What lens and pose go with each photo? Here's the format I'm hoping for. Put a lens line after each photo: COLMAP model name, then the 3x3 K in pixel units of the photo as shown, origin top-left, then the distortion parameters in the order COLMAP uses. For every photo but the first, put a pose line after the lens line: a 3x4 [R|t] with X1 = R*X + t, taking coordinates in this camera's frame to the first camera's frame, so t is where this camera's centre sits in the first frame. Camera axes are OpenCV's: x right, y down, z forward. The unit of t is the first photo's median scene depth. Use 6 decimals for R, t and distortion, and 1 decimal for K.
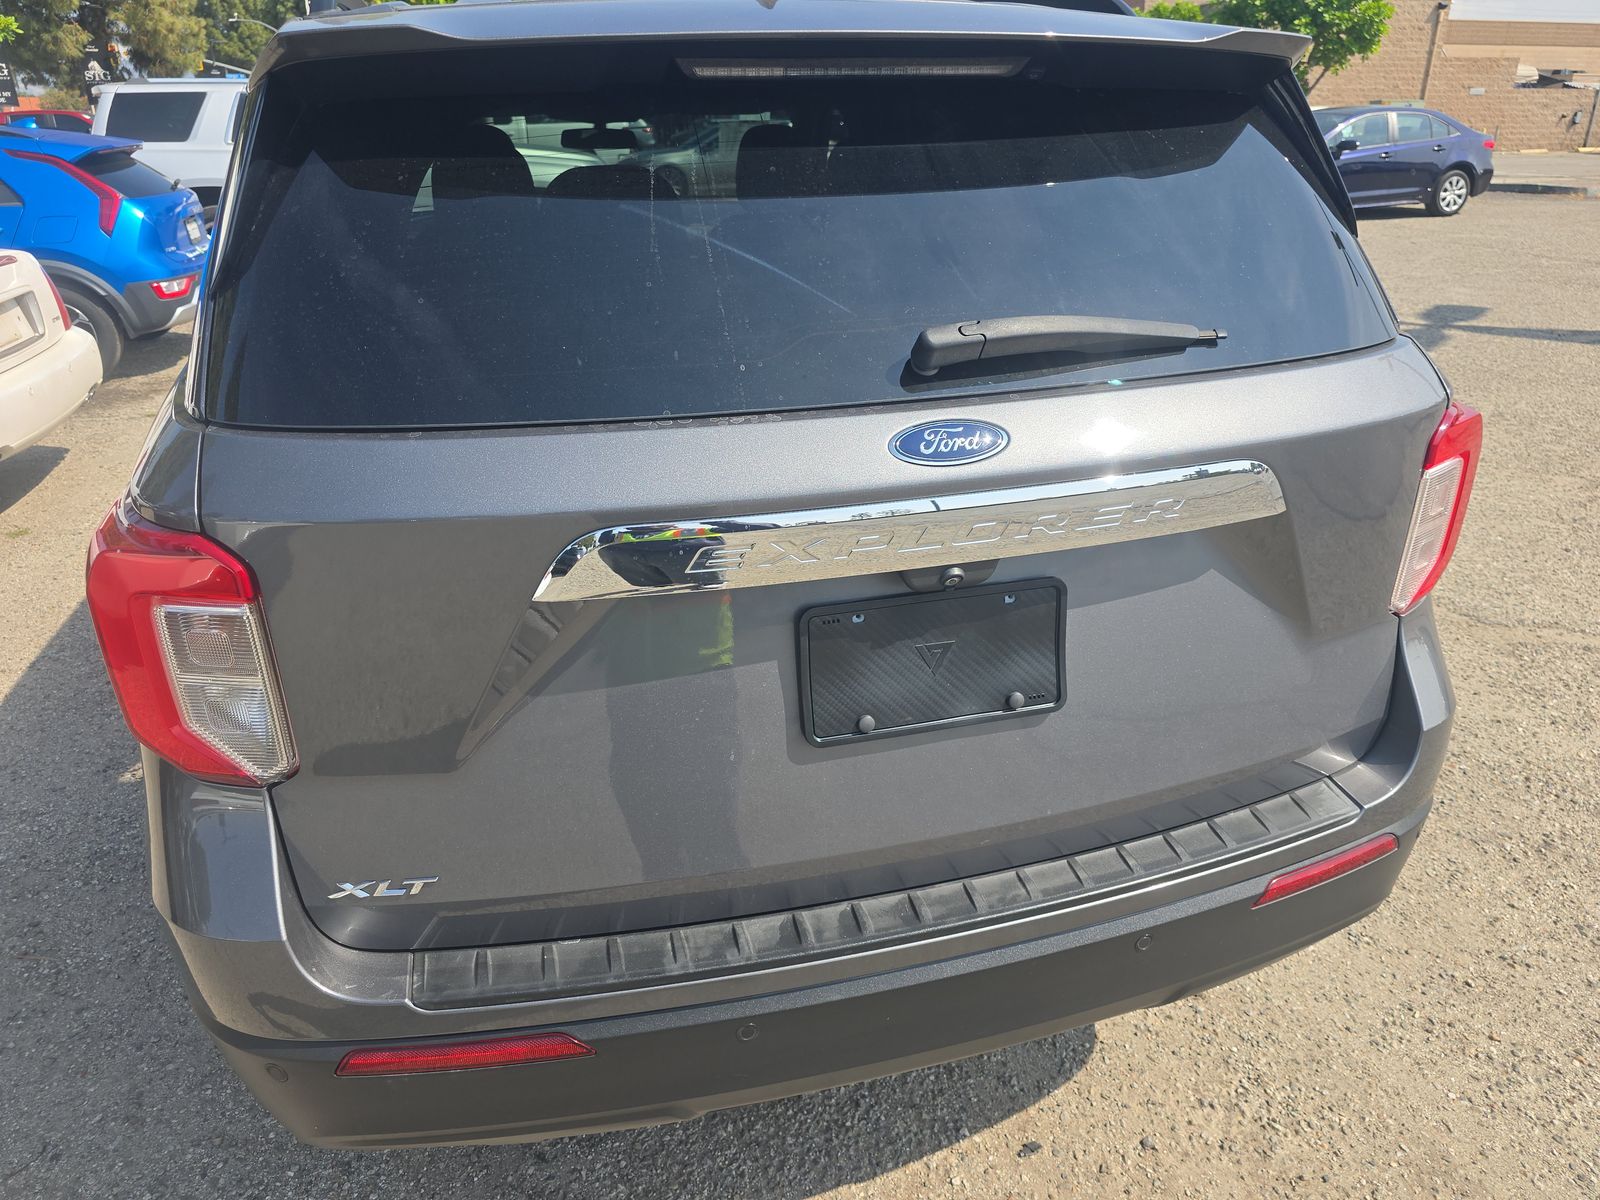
lens RADIAL K [[1060.6, 0, 800.0], [0, 1060.6, 600.0], [0, 0, 1]] dist [0.012259, -0.006265]
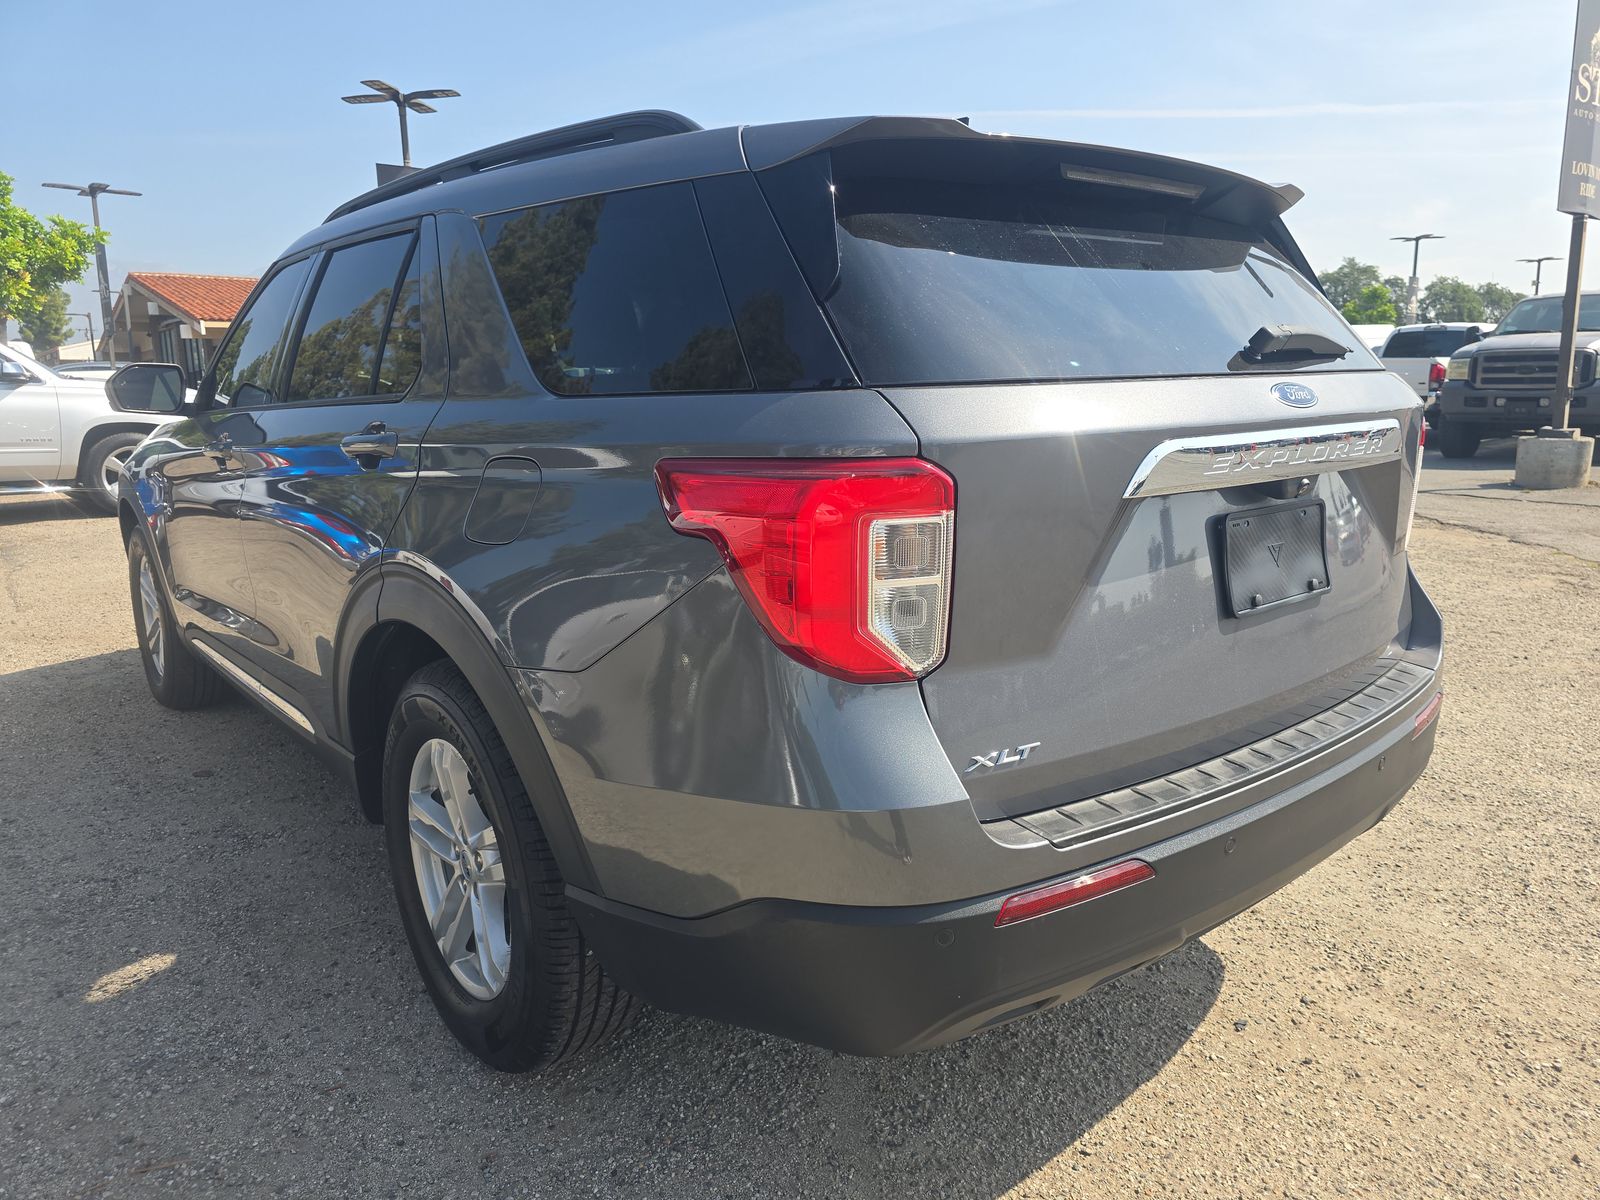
lens RADIAL K [[1060.6, 0, 800.0], [0, 1060.6, 600.0], [0, 0, 1]] dist [0.012259, -0.006265]
pose [[0.916751, -0.084056, 0.390514, -0.827225], [0.166210, 0.969231, -0.181565, 0.216558], [-0.363237, 0.231357, 0.902515, -0.041930]]
